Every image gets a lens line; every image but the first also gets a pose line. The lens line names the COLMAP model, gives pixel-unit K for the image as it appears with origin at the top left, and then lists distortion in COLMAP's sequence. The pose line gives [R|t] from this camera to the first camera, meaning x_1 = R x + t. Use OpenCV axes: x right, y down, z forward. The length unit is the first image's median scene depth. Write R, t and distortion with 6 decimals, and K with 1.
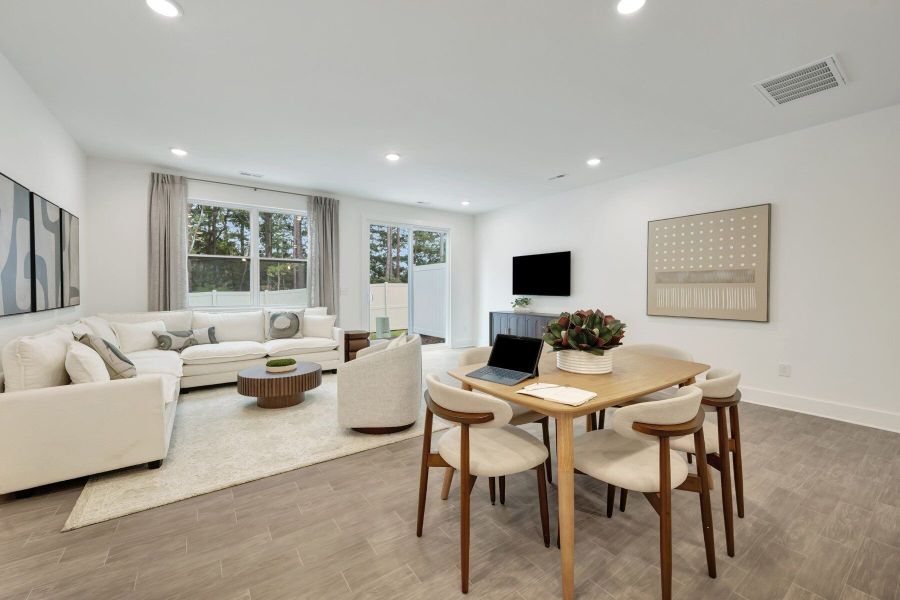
lens RADIAL K [[366.5, 0, 454.1], [0, 366.5, 286.5], [0, 0, 1]] dist [-0.001314, 0.000447]
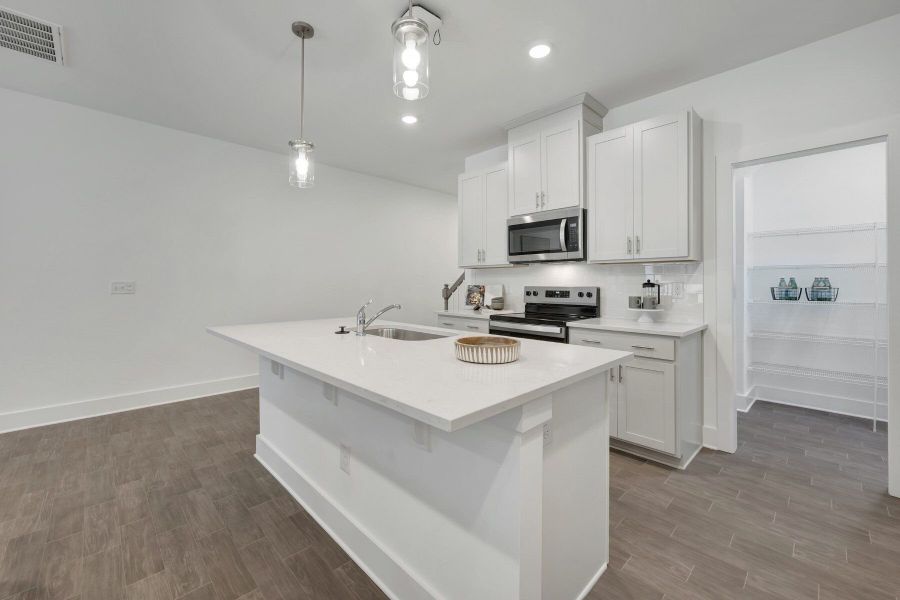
lens RADIAL K [[366.5, 0, 449.8], [0, 366.5, 285.1], [0, 0, 1]] dist [-0.001314, 0.000447]
pose [[-0.147218, -0.006603, 0.989082, -0.006558], [-0.010035, 0.999936, 0.005181, -0.000977], [-0.989053, -0.009163, -0.147275, 0.130768]]
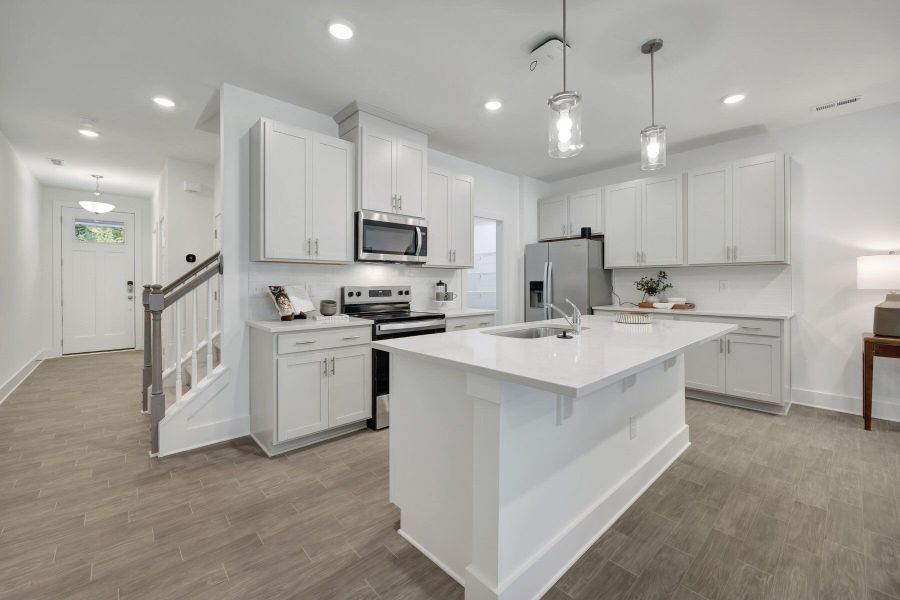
lens RADIAL K [[366.5, 0, 452.6], [0, 366.5, 283.3], [0, 0, 1]] dist [-0.001314, 0.000447]
pose [[-0.993054, -0.001310, -0.117653, 0.866598], [-0.000178, 0.999954, -0.009633, 0.007553], [0.117660, -0.009545, -0.993008, 0.759768]]
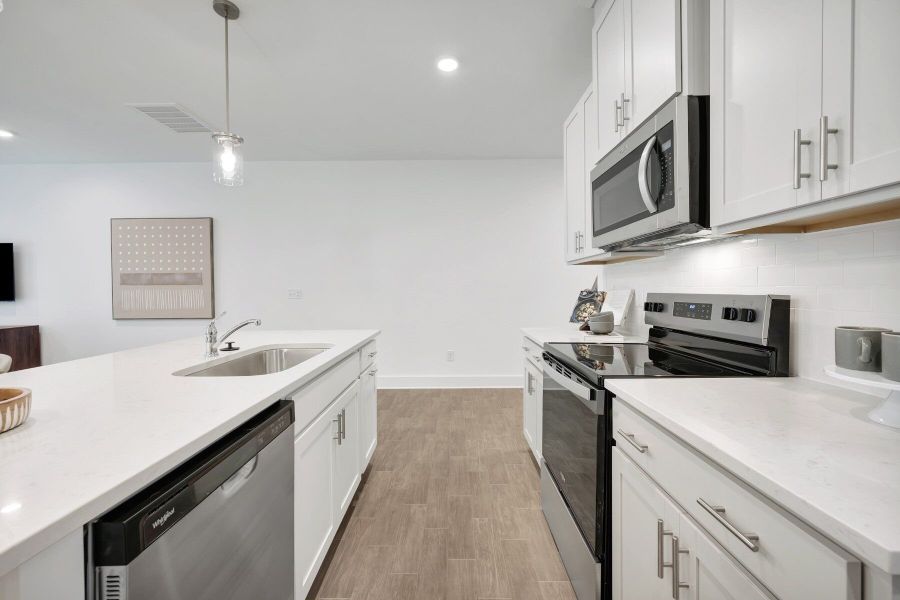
lens RADIAL K [[366.5, 0, 449.2], [0, 366.5, 297.0], [0, 0, 1]] dist [-0.001314, 0.000447]
pose [[0.600322, -0.026542, 0.799317, 0.400287], [0.002856, 0.999514, 0.031045, -0.006223], [-0.799753, -0.016354, 0.600106, -0.342532]]
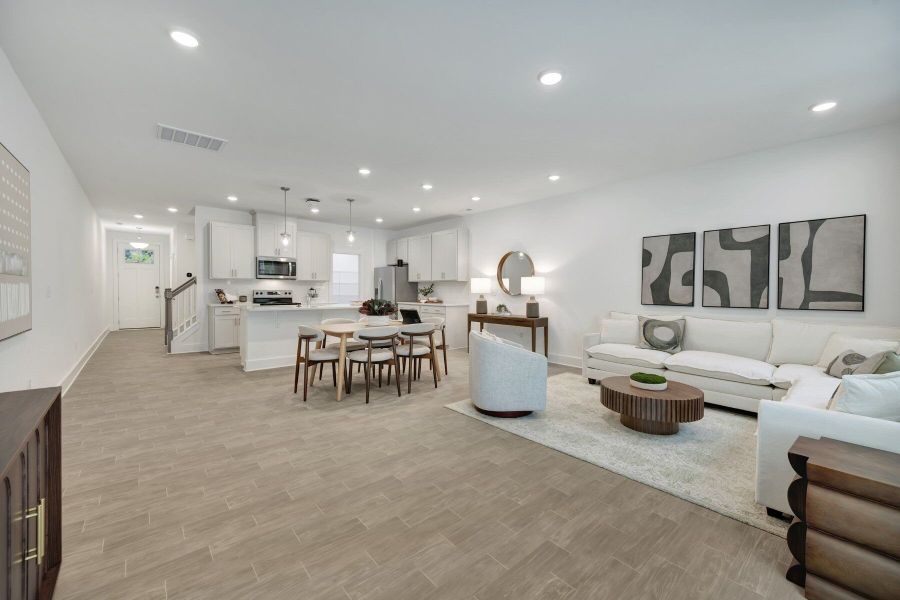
lens RADIAL K [[366.5, 0, 462.7], [0, 366.5, 297.7], [0, 0, 1]] dist [-0.001314, 0.000447]
pose [[-0.995158, -0.008142, -0.097953, 0.014118], [-0.009223, 0.999901, 0.010586, 0.018714], [0.097857, 0.011439, -0.995135, 2.041715]]
